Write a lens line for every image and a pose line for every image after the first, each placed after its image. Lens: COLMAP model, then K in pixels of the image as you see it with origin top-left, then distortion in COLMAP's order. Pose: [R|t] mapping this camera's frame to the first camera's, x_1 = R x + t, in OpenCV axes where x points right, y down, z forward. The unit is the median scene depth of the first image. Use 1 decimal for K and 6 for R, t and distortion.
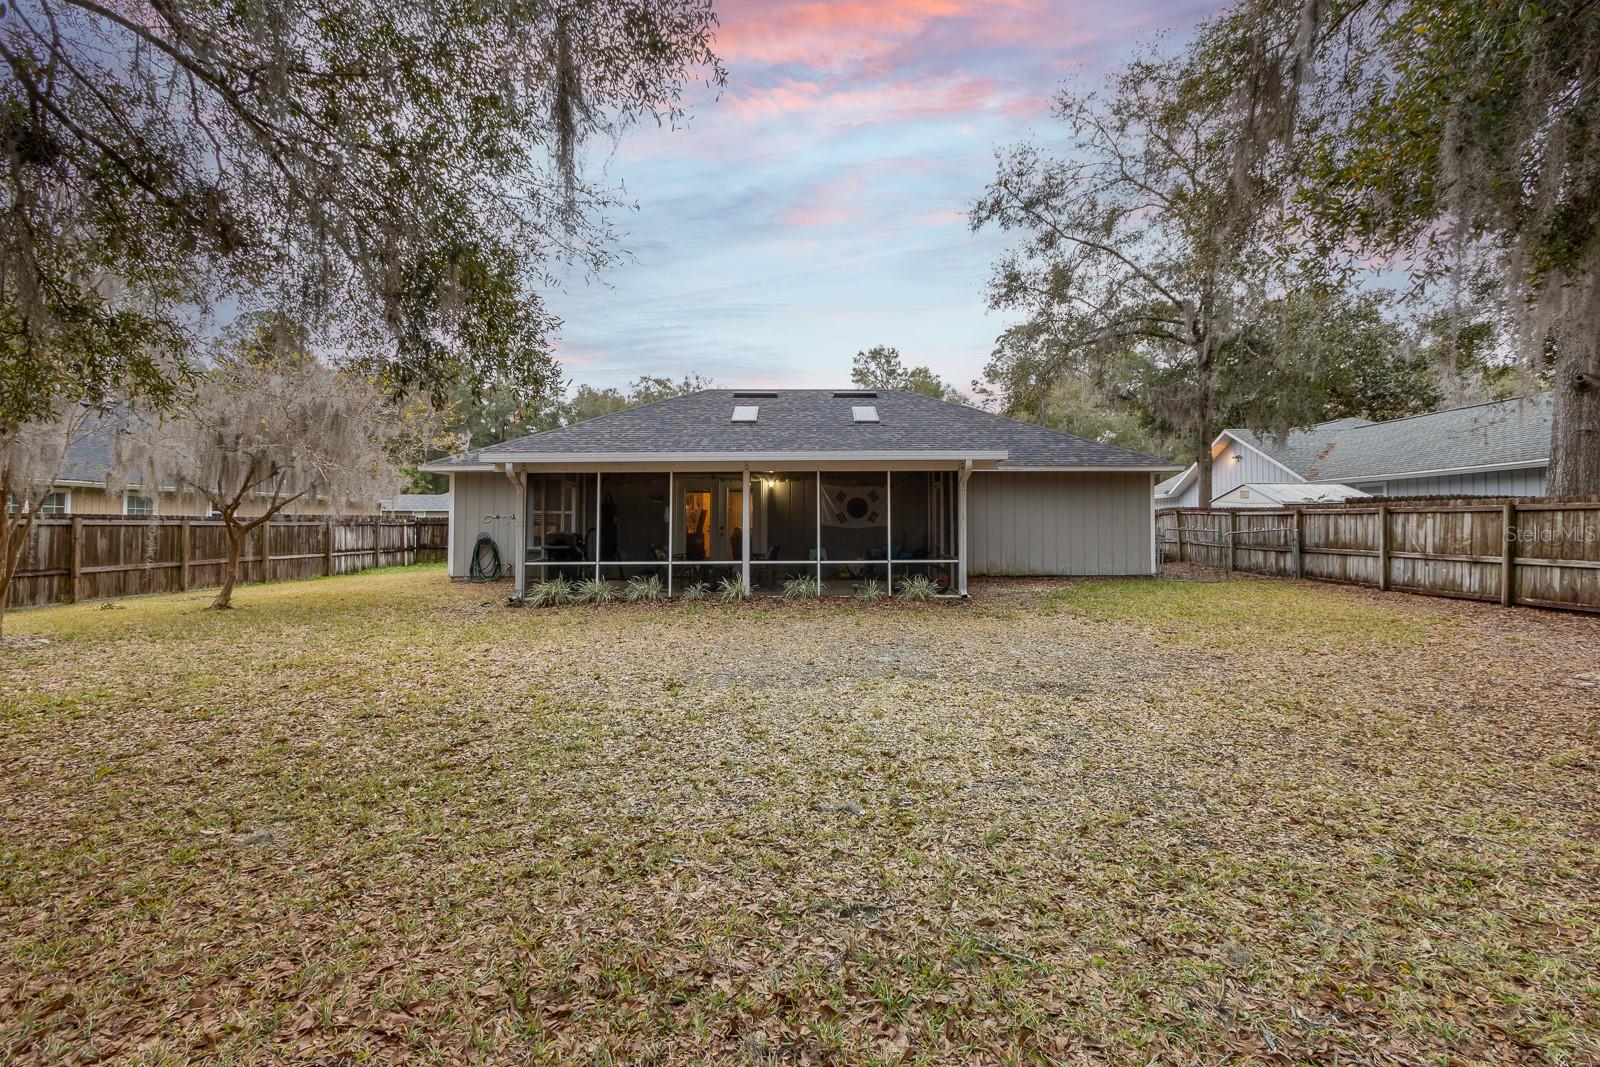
lens RADIAL K [[742.1, 0, 791.8], [0, 742.1, 543.2], [0, 0, 1]] dist [0.003221, 0.000010]
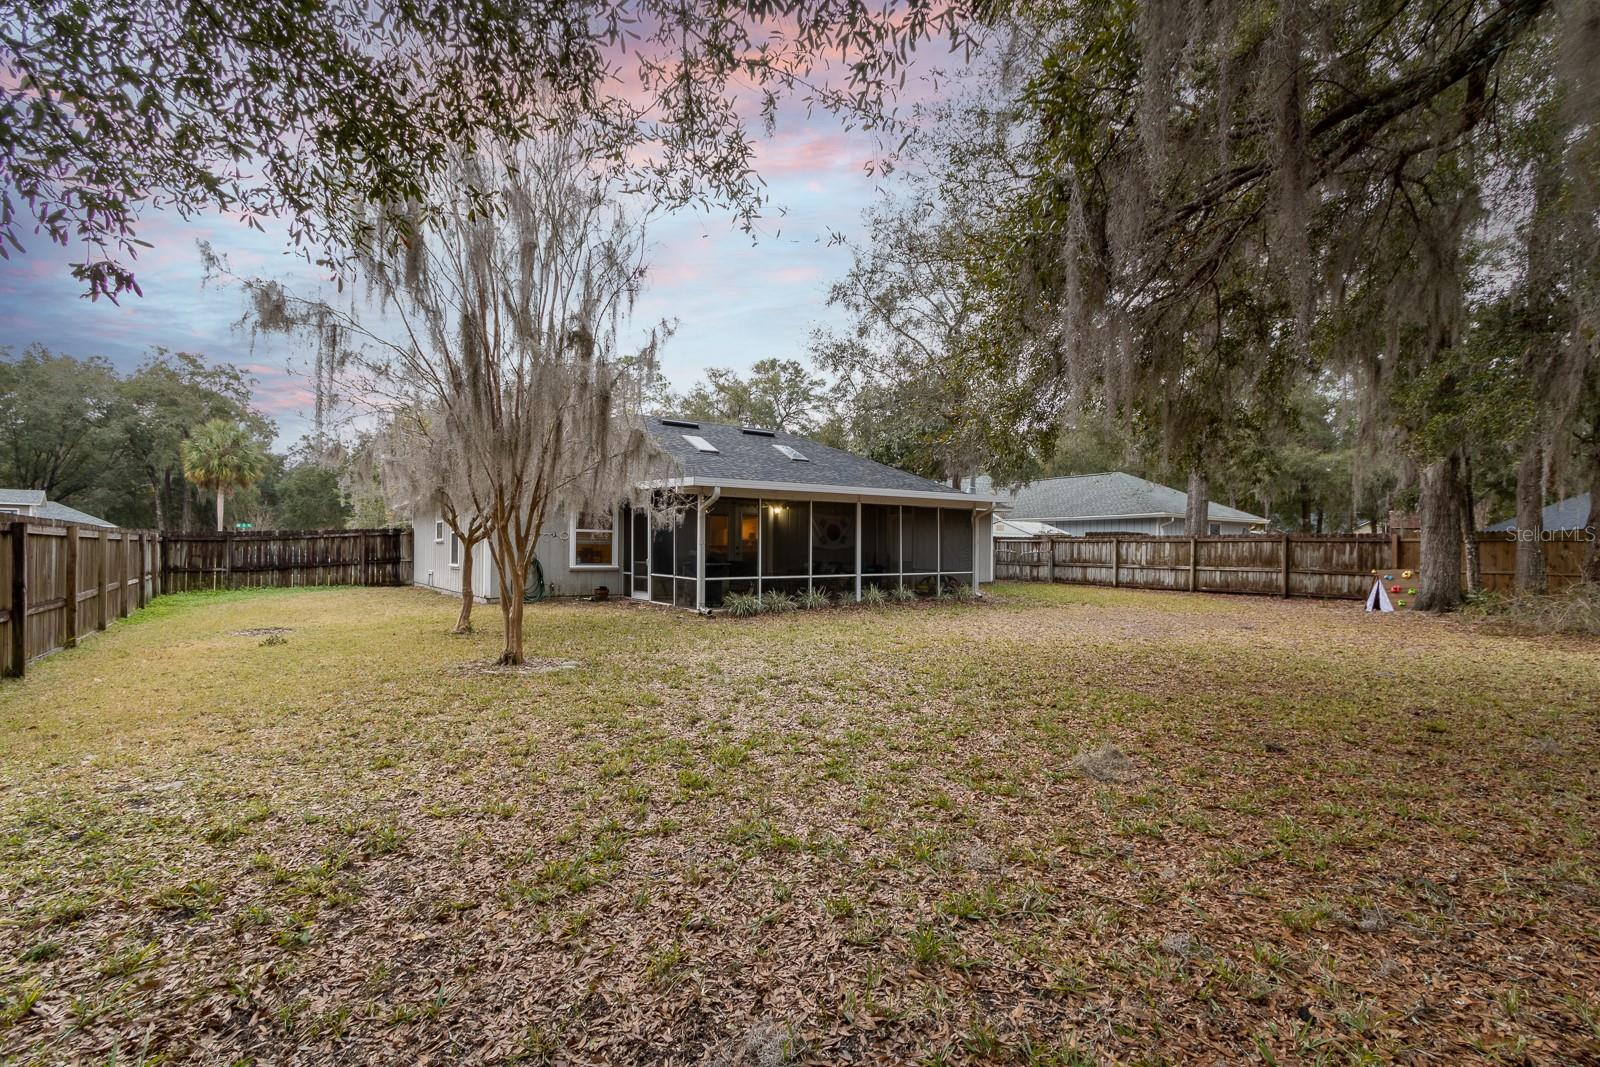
lens RADIAL K [[742.1, 0, 791.8], [0, 742.1, 543.2], [0, 0, 1]] dist [0.003221, 0.000010]
pose [[0.809458, 0.011079, 0.587073, -0.743135], [0.006696, 0.999583, -0.028096, 0.005271], [-0.587139, 0.026673, 0.809046, 0.052156]]
